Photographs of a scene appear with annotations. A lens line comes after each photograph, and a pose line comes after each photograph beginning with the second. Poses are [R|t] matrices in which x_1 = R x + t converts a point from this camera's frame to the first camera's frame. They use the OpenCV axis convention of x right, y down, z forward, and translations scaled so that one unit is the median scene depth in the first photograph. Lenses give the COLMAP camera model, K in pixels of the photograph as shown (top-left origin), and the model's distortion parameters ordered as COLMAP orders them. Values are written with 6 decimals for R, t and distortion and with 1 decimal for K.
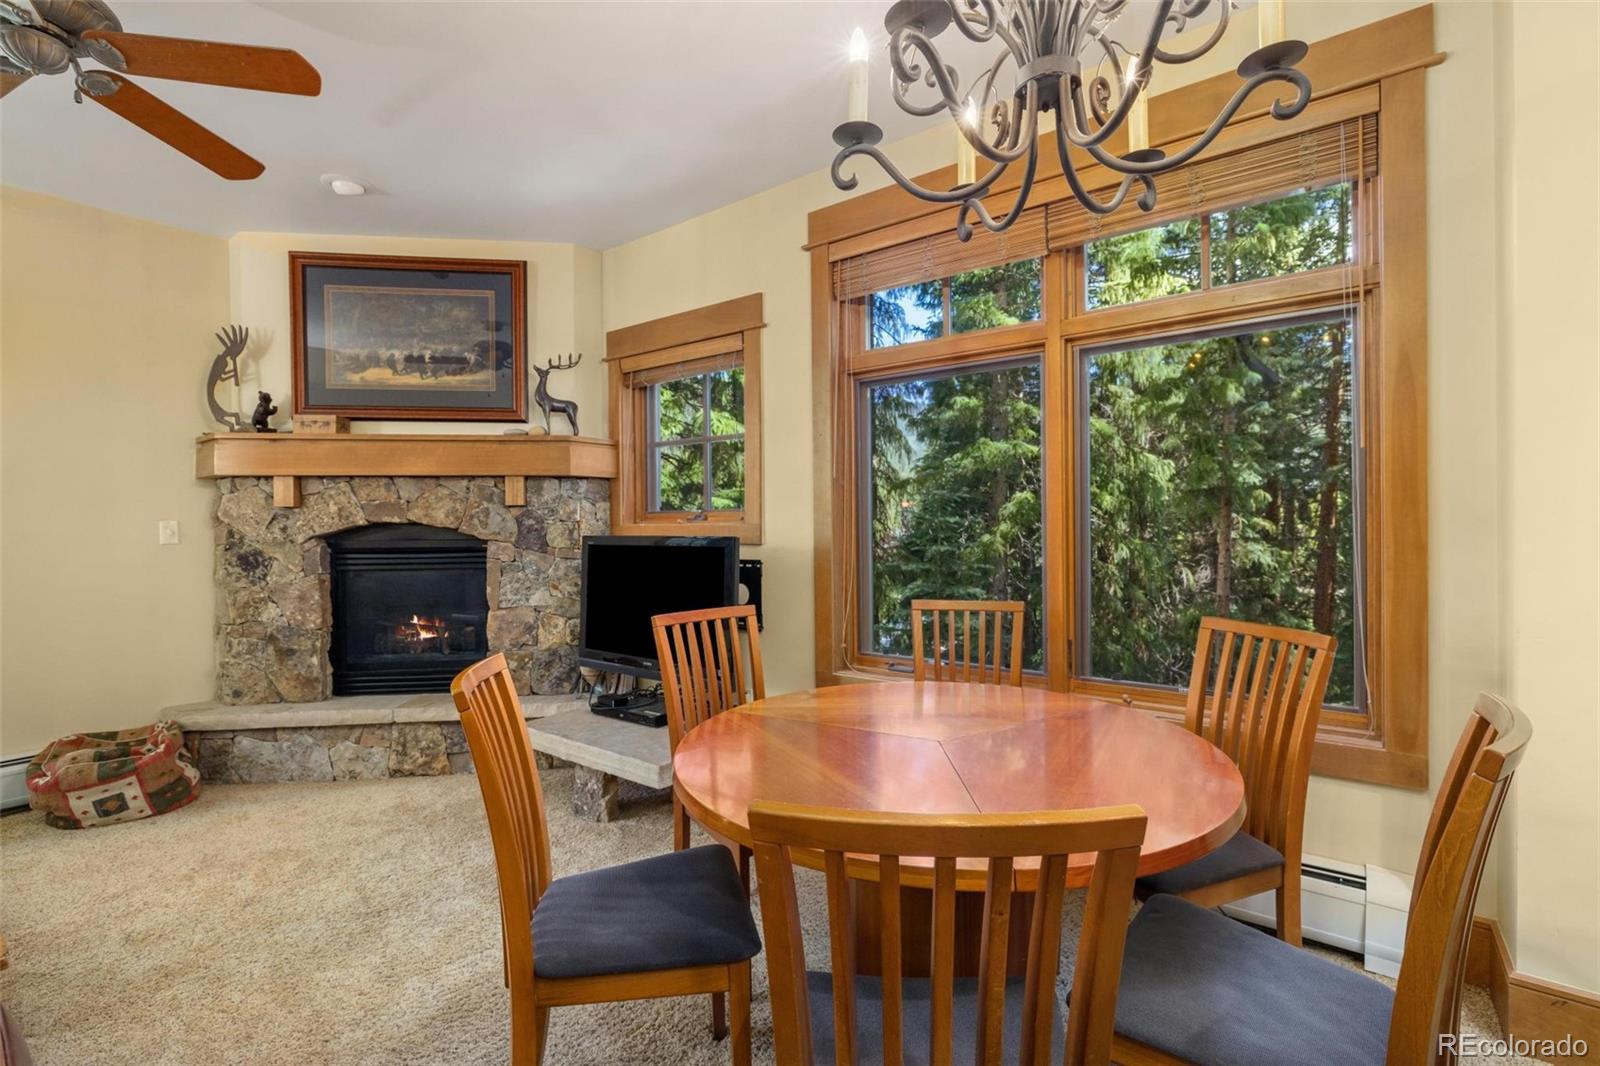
lens RADIAL K [[706.4, 0, 799.3], [0, 706.4, 528.2], [0, 0, 1]] dist [-0.008858, 0.000906]
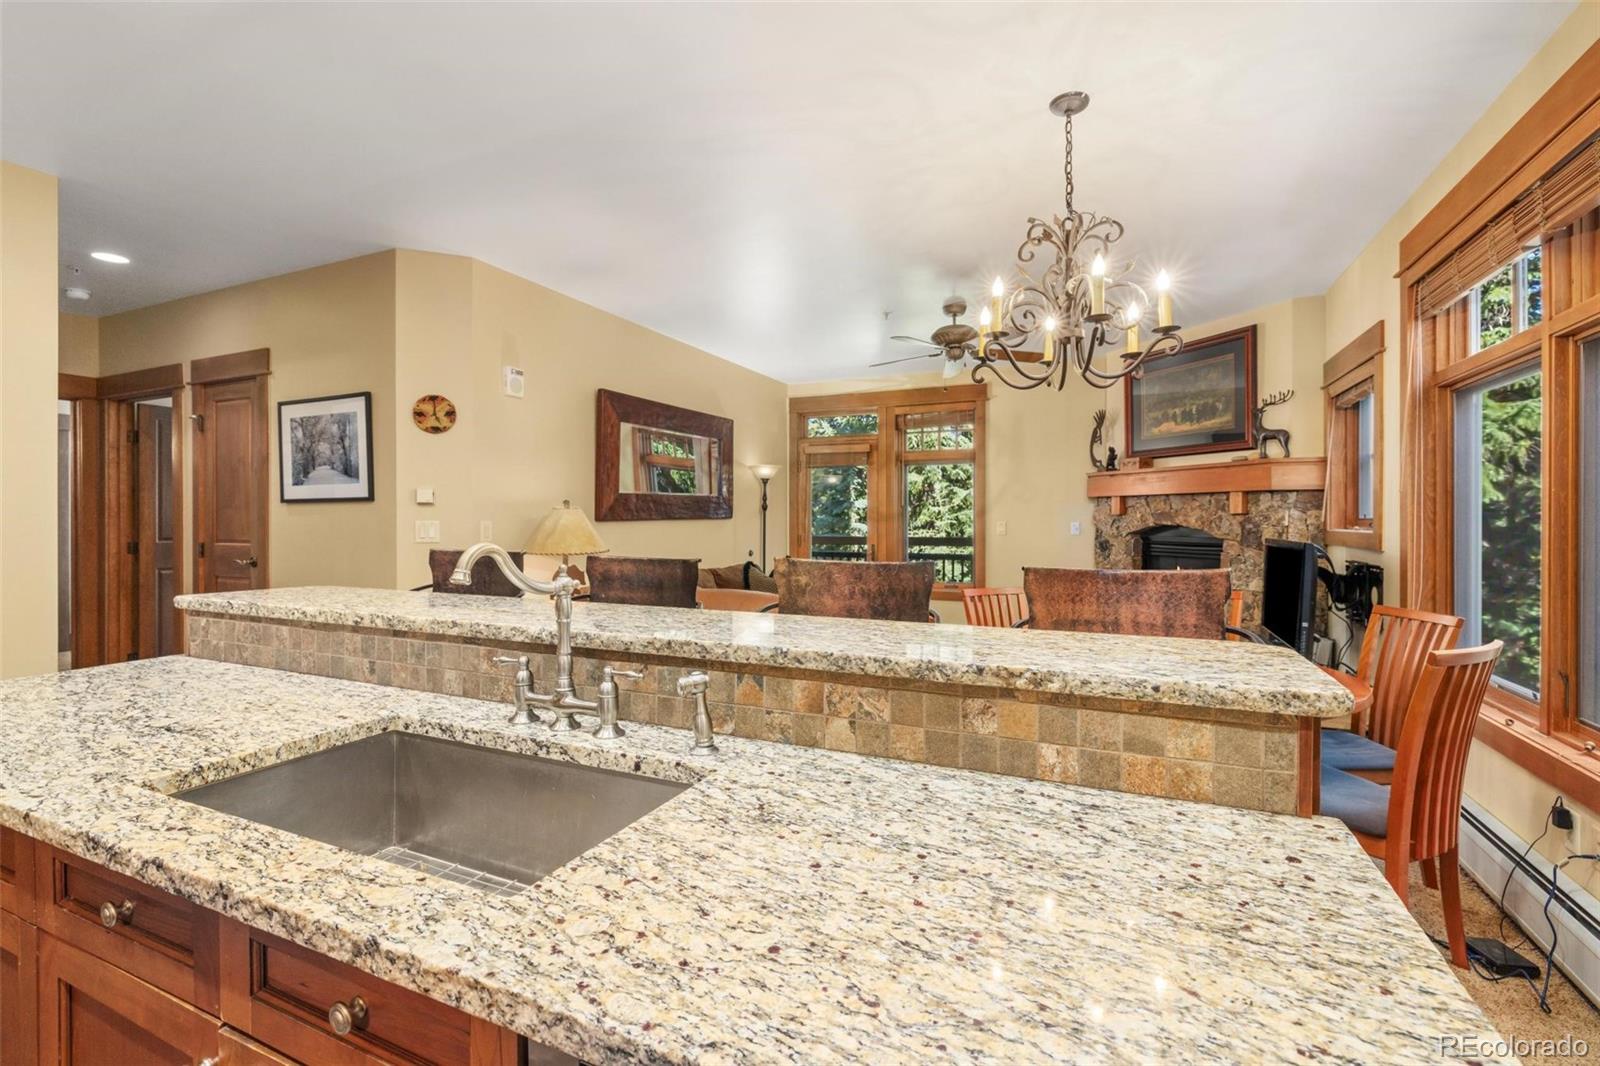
lens RADIAL K [[706.4, 0, 810.2], [0, 706.4, 520.4], [0, 0, 1]] dist [-0.008858, 0.000906]
pose [[0.226905, 0.010305, -0.973862, 0.714053], [-0.013288, 0.999884, 0.007484, -0.018906], [0.973826, 0.011242, 0.227015, -0.090404]]
